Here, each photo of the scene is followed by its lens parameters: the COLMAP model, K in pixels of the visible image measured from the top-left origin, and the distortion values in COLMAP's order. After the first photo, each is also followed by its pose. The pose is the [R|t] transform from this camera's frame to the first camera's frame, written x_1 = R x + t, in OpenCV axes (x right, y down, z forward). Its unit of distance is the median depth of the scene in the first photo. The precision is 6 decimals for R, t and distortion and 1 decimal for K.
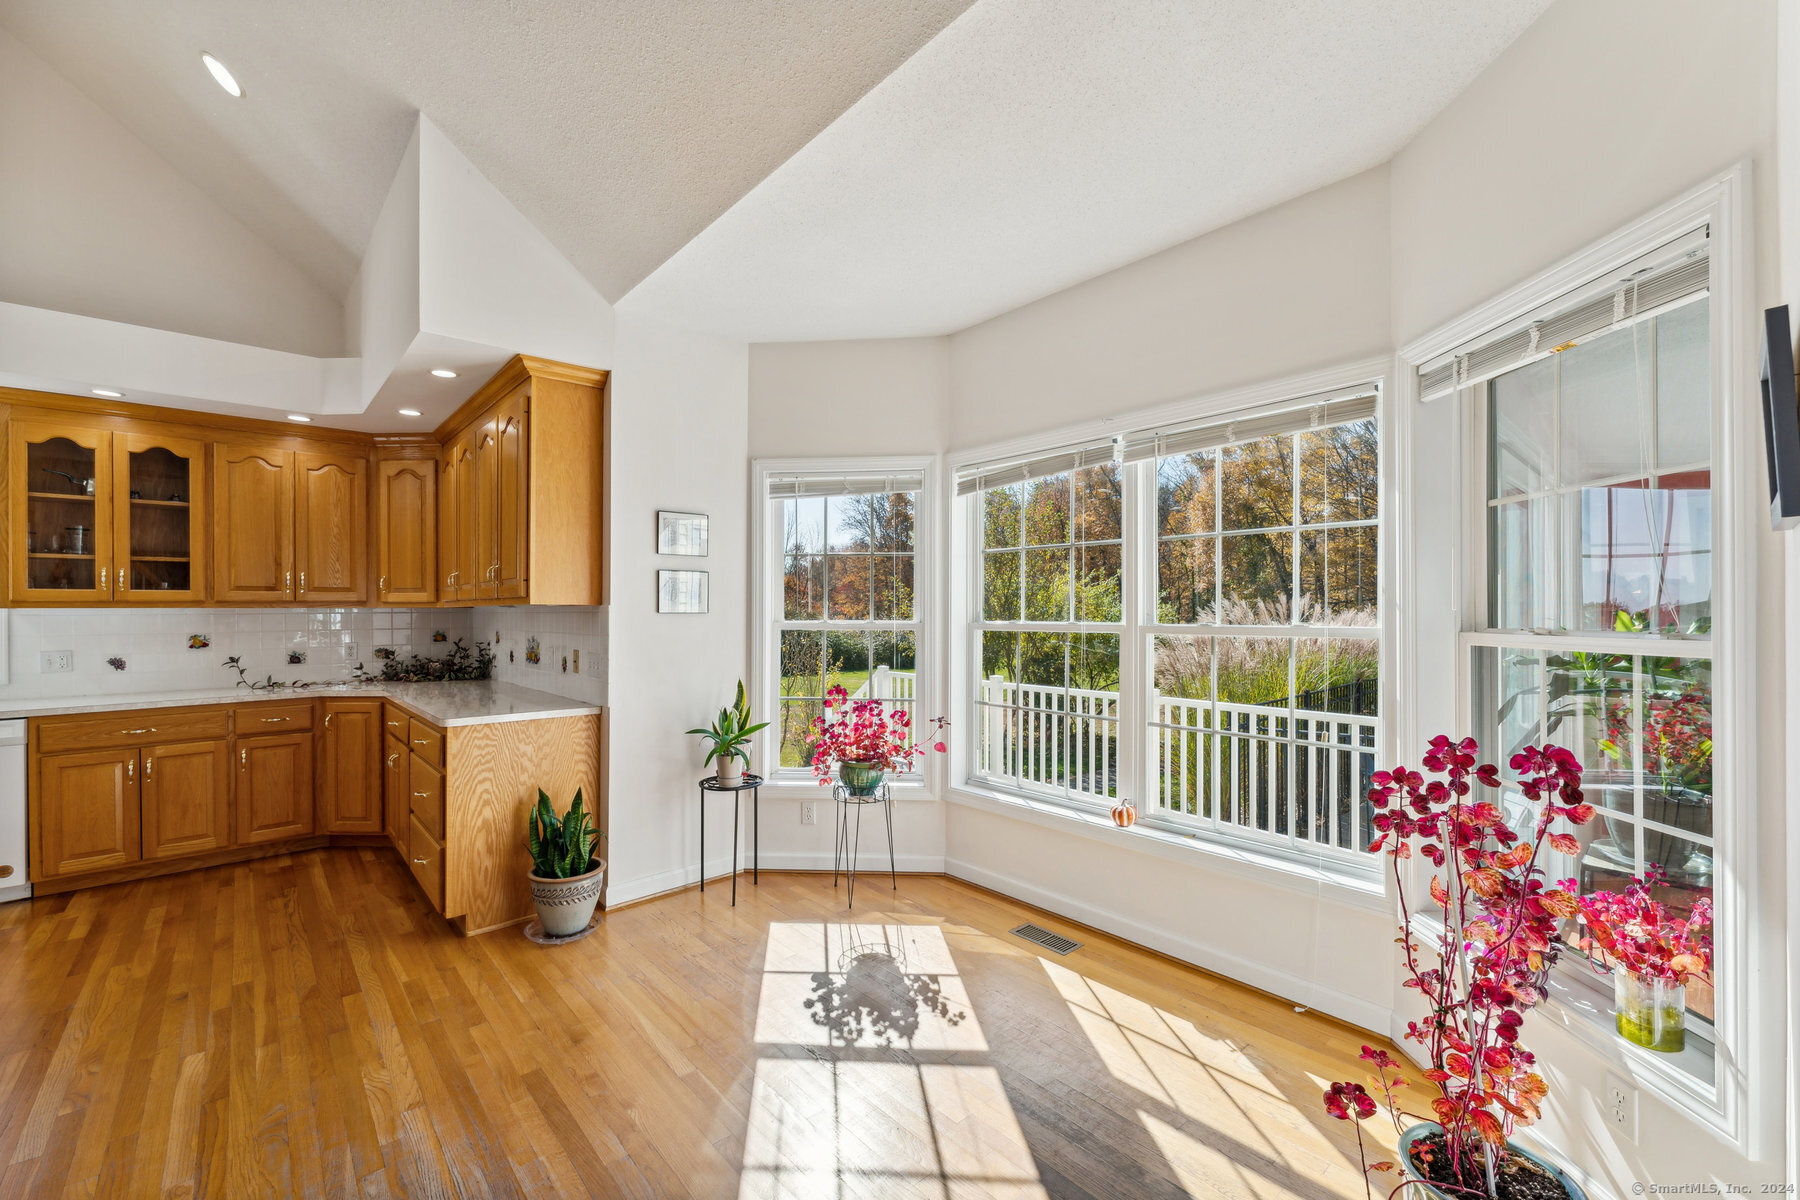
lens RADIAL K [[744.8, 0, 899.2], [0, 744.8, 618.3], [0, 0, 1]] dist [0.000676, -0.000162]
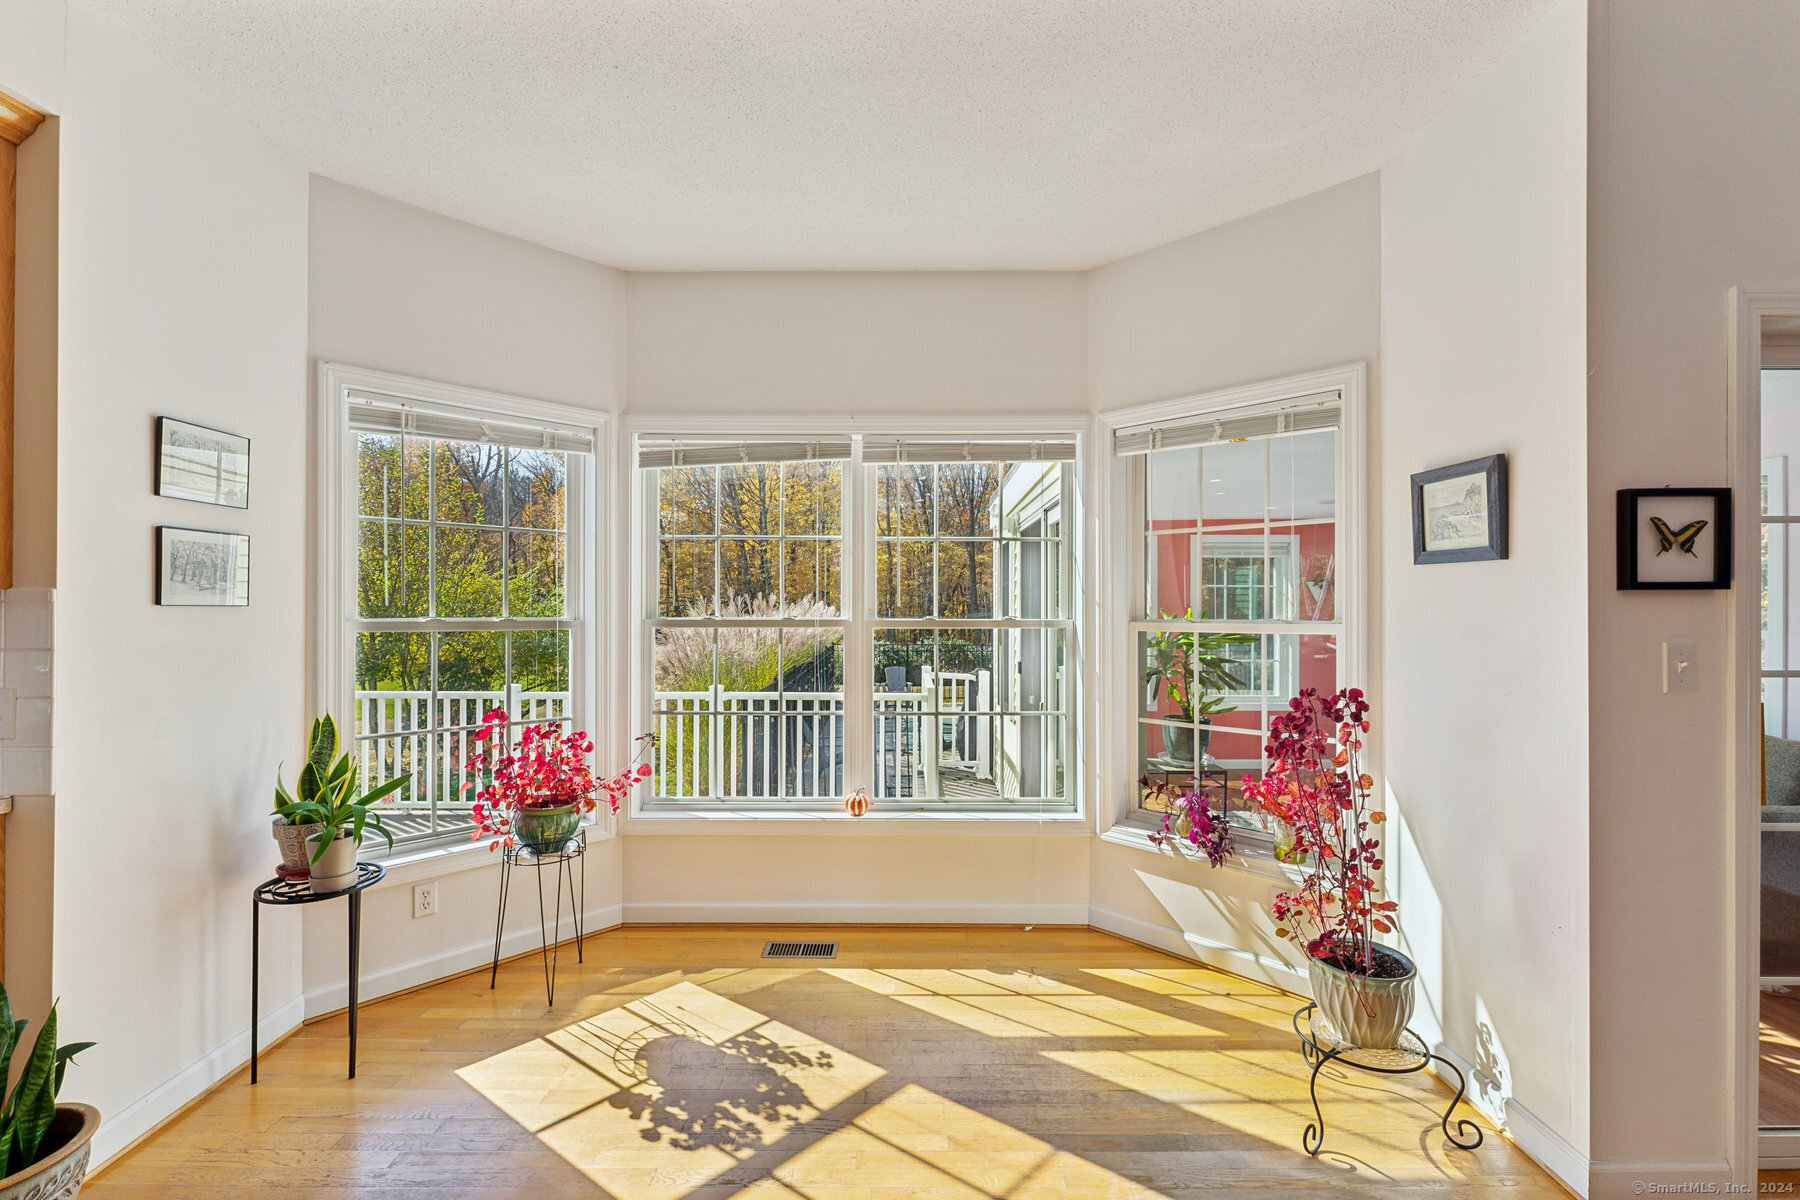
lens RADIAL K [[744.8, 0, 899.2], [0, 744.8, 618.3], [0, 0, 1]] dist [0.000676, -0.000162]
pose [[0.661707, -0.007897, 0.749721, -0.493353], [0.003097, 0.999965, 0.007800, -0.001466], [-0.749756, -0.002840, 0.661709, 0.315633]]
